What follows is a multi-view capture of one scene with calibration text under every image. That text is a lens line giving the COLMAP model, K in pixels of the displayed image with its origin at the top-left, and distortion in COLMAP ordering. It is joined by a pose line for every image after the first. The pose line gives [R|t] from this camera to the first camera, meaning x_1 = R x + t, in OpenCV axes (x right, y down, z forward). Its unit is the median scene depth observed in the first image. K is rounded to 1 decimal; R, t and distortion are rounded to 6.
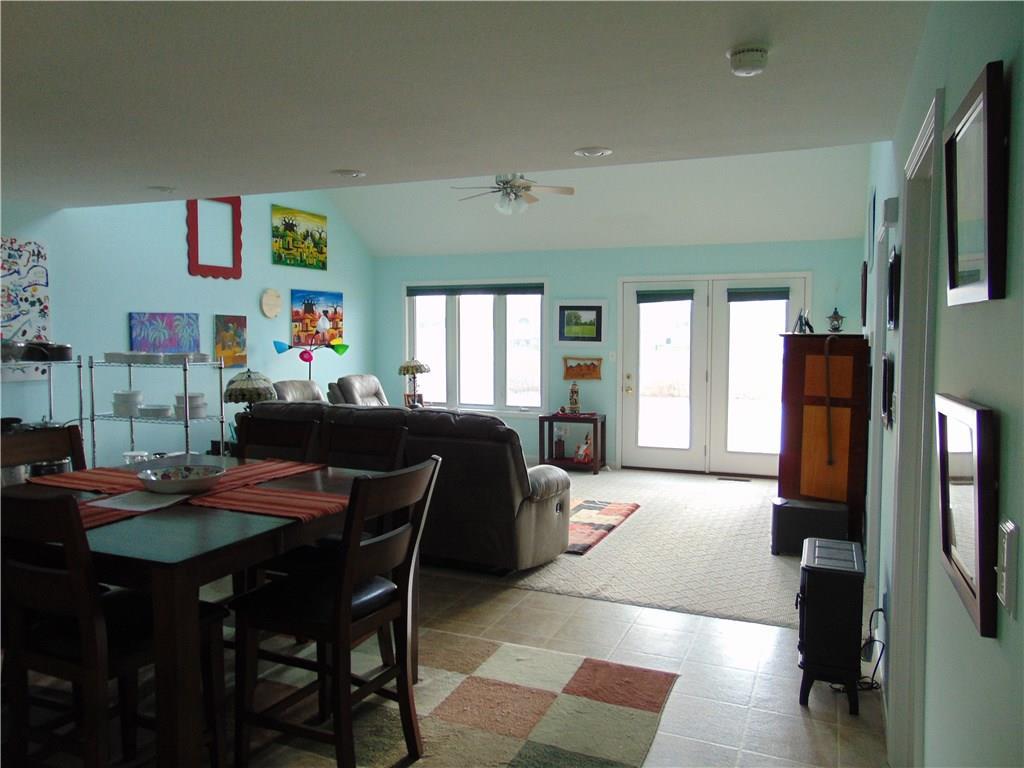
lens RADIAL K [[767.3, 0, 513.5], [0, 767.3, 384.9], [0, 0, 1]] dist [-0.029423, 0.069649]
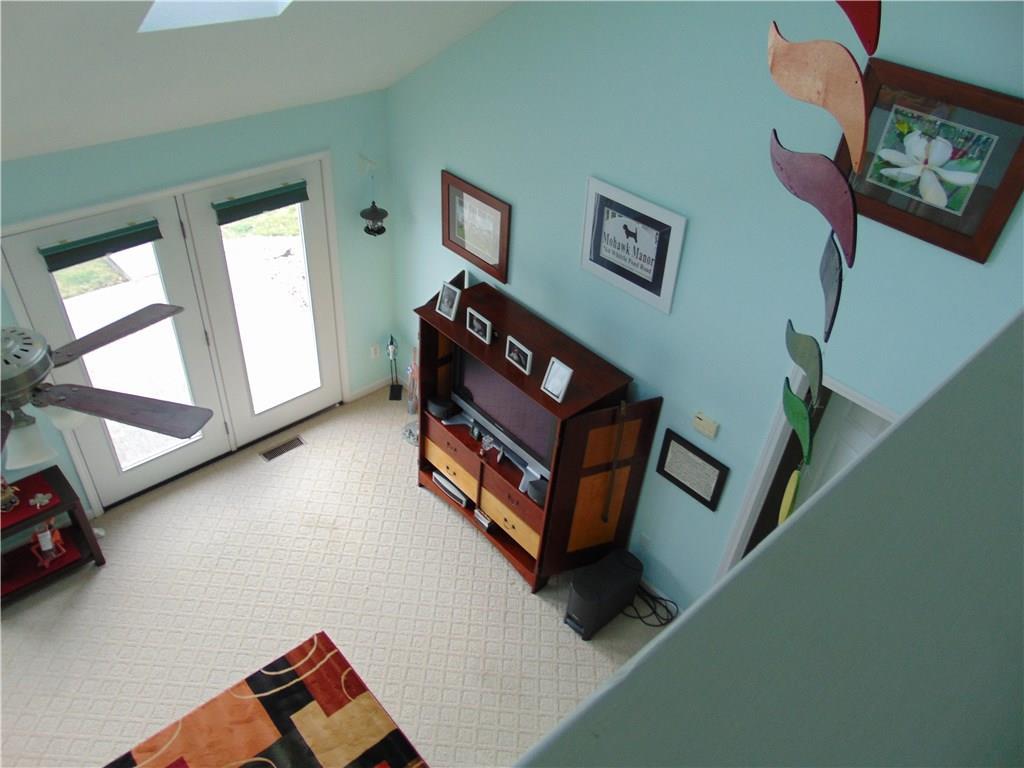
lens RADIAL K [[767.3, 0, 514.0], [0, 767.3, 381.1], [0, 0, 1]] dist [-0.029423, 0.069649]
pose [[0.418665, -0.536617, 0.732640, -0.136139], [-0.007943, 0.804553, 0.593828, -0.407633], [-0.908106, -0.254434, 0.332576, 0.635530]]
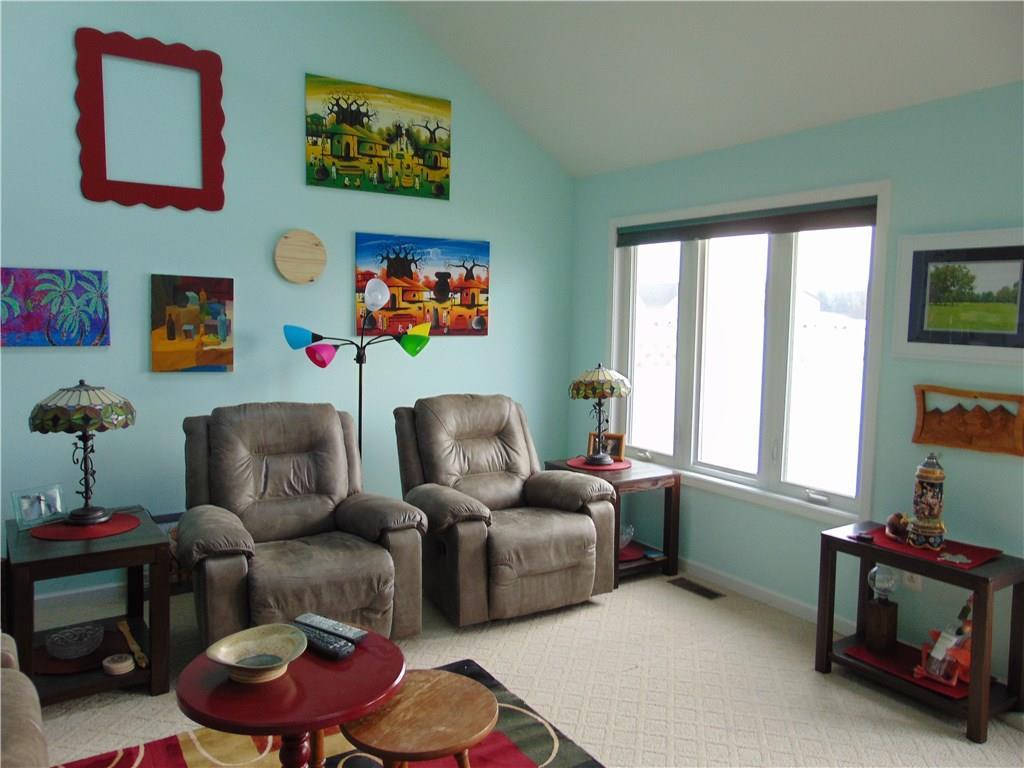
lens RADIAL K [[767.3, 0, 512.7], [0, 767.3, 384.6], [0, 0, 1]] dist [-0.029423, 0.069649]
pose [[0.828068, 0.065791, -0.556754, 0.136111], [-0.056258, 0.997829, 0.034238, -0.046701], [0.557798, 0.002971, 0.829972, 0.696494]]
